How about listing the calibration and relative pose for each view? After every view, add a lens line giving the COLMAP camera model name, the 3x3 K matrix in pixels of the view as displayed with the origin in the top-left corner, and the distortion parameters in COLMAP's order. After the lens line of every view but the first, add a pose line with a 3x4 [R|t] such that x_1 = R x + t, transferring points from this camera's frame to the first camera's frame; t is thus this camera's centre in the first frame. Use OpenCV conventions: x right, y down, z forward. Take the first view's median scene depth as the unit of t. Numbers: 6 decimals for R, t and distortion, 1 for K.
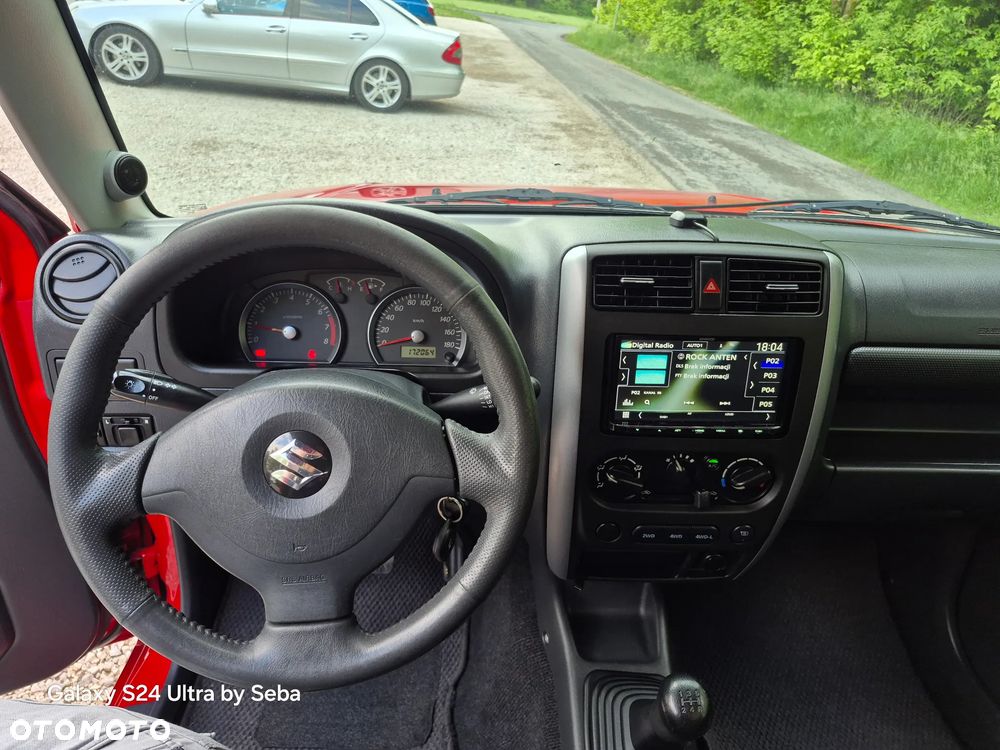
lens RADIAL K [[723.4, 0, 500.0], [0, 723.4, 375.0], [0, 0, 1]] dist [0.007778, -0.002965]
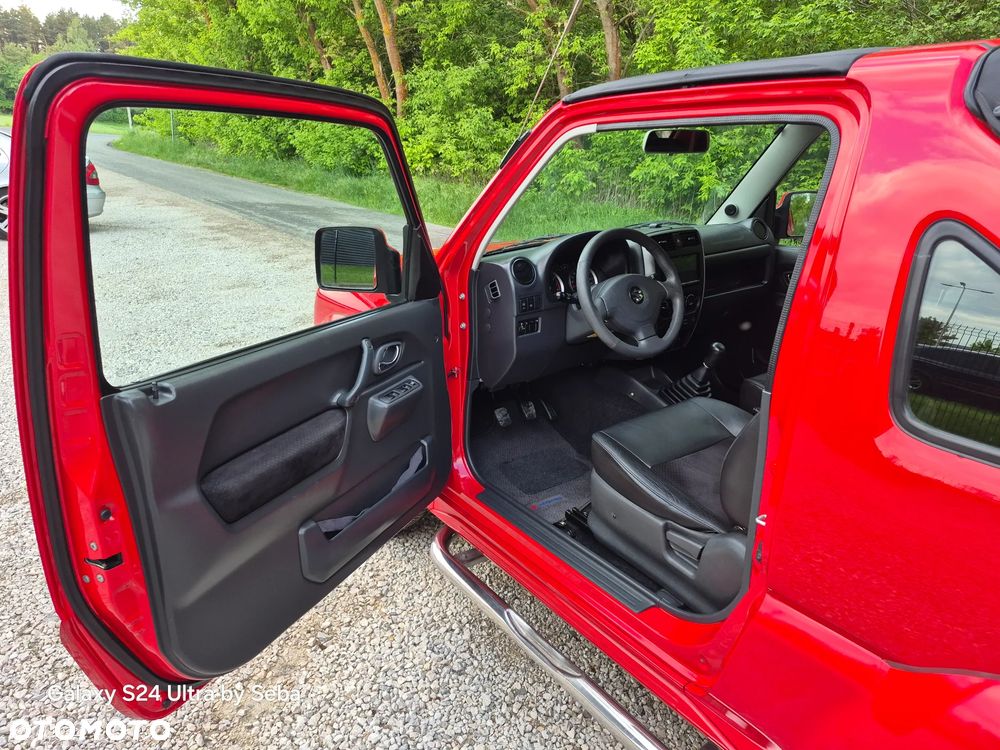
lens RADIAL K [[701.8, 0, 499.5], [0, 701.8, 363.7], [0, 0, 1]] dist [0.126352, -0.166516]
pose [[0.832328, -0.233640, 0.502636, -0.119905], [0.293746, 0.954936, -0.042539, 0.017670], [-0.470046, 0.183054, 0.863451, -0.075090]]
